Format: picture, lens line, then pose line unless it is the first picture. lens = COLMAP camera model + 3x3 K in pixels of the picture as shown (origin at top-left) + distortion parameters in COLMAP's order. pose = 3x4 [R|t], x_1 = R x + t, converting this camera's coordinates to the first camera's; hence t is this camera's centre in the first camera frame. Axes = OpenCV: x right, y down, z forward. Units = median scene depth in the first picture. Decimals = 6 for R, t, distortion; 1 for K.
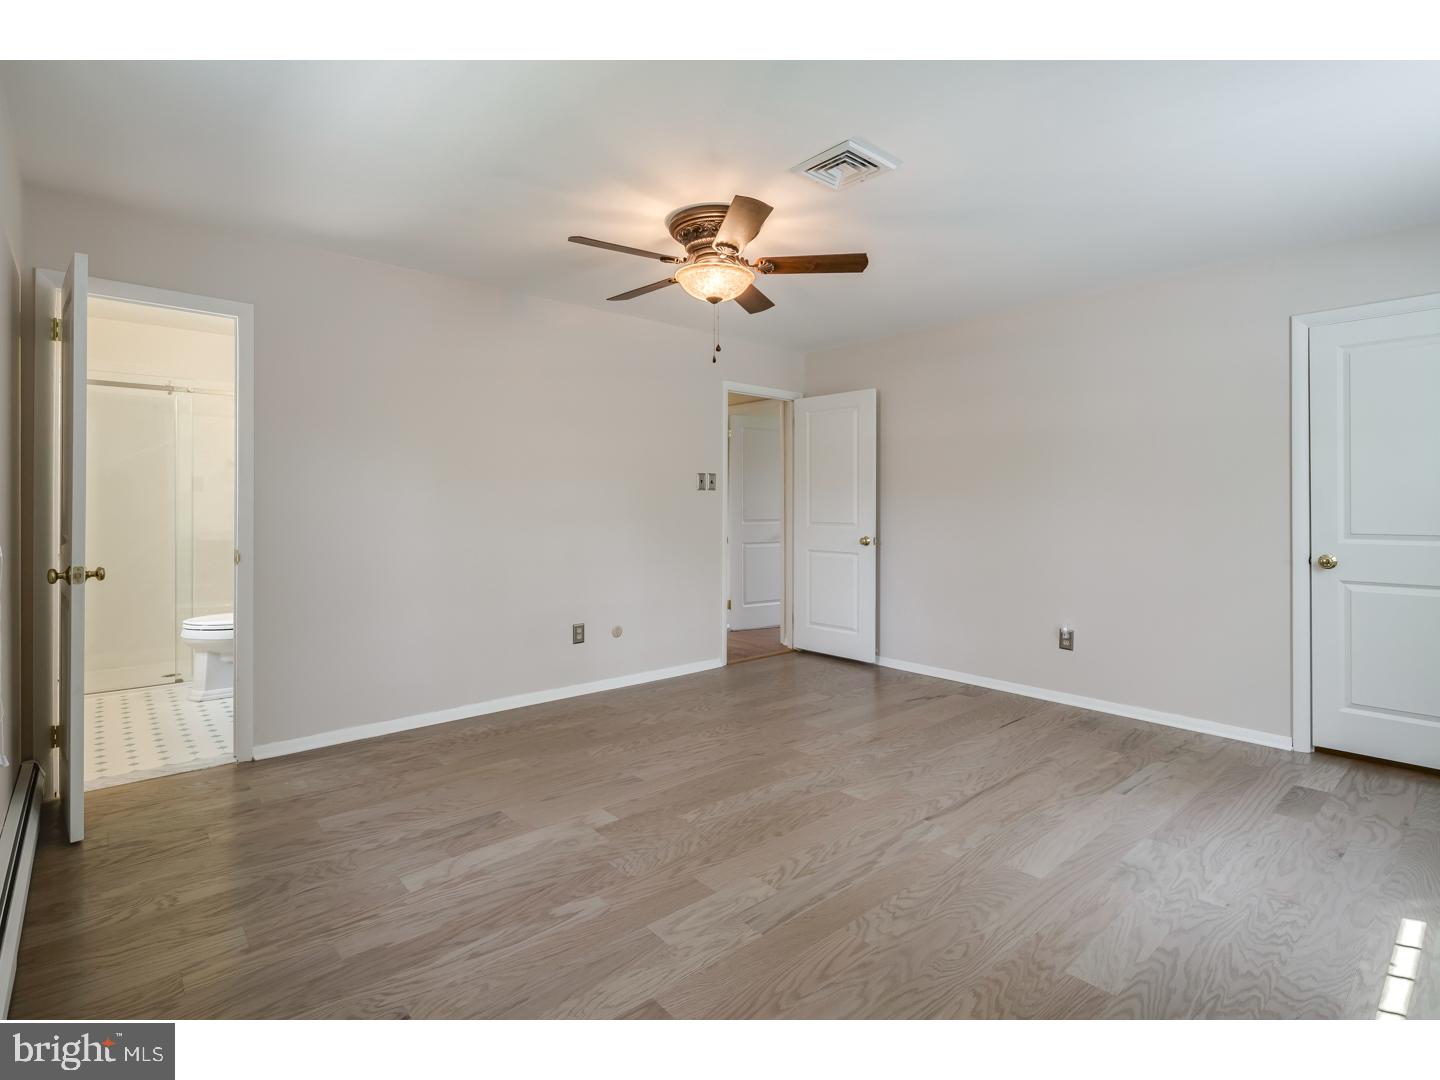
lens RADIAL K [[710.7, 0, 701.6], [0, 710.7, 505.5], [0, 0, 1]] dist [-0.001483, -0.000619]
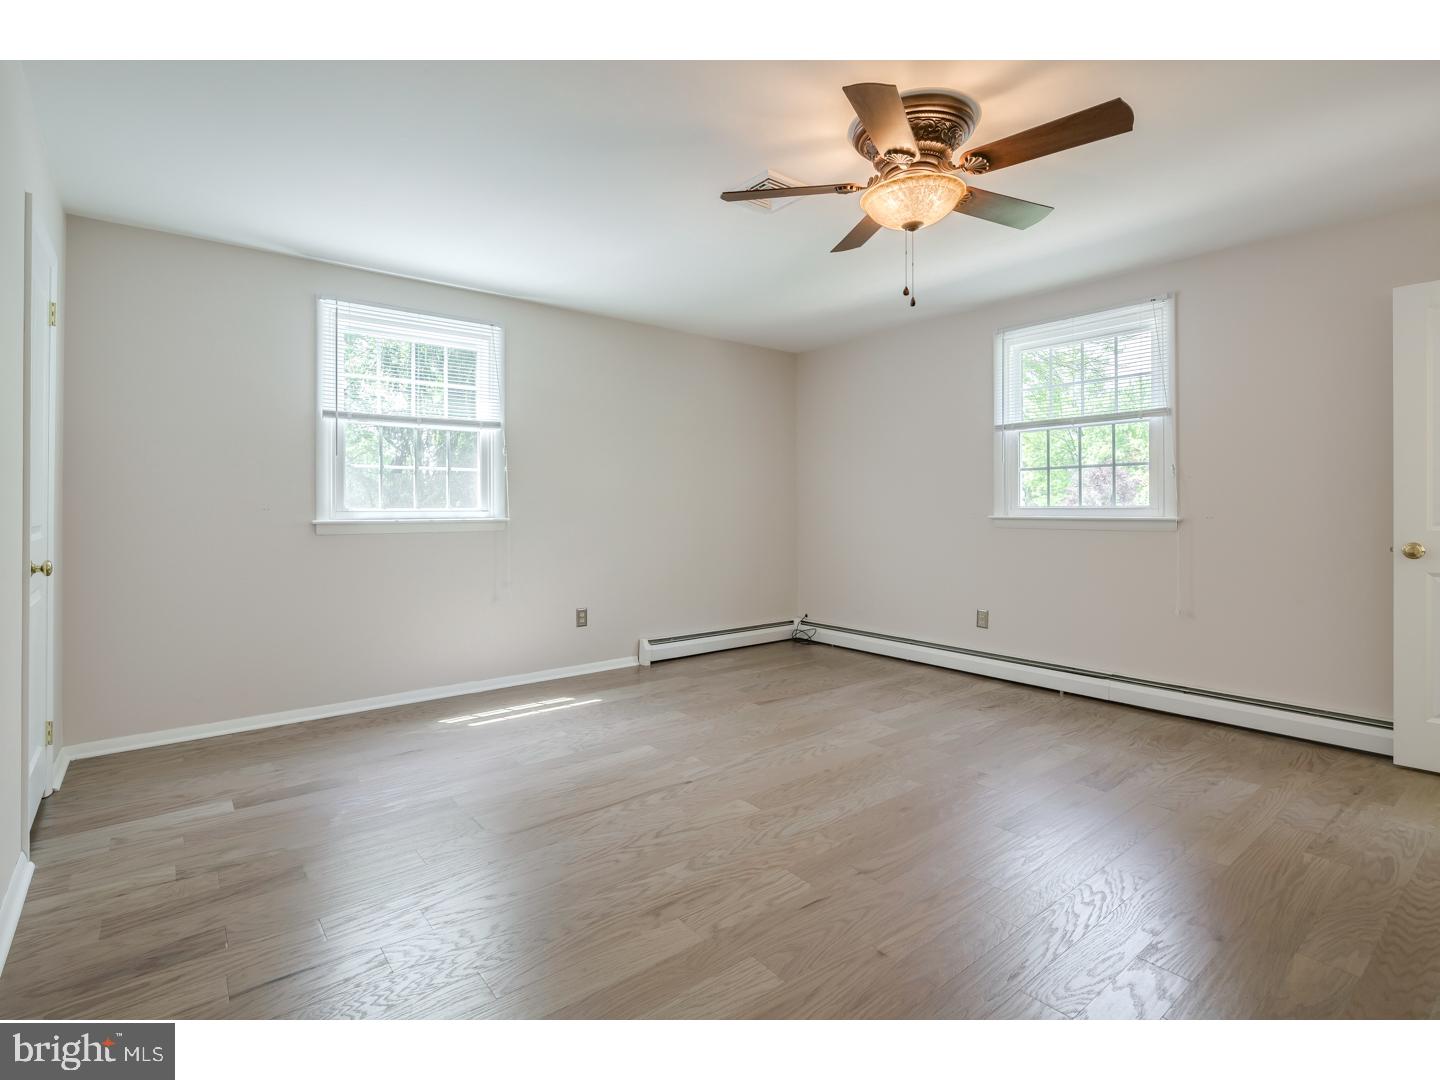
lens RADIAL K [[710.7, 0, 701.6], [0, 710.7, 505.5], [0, 0, 1]] dist [-0.001483, -0.000619]
pose [[-0.998925, 0.000154, 0.046350, 0.243292], [-0.000025, 0.999993, -0.003861, 0.024024], [-0.046350, -0.003858, -0.998918, 2.036218]]
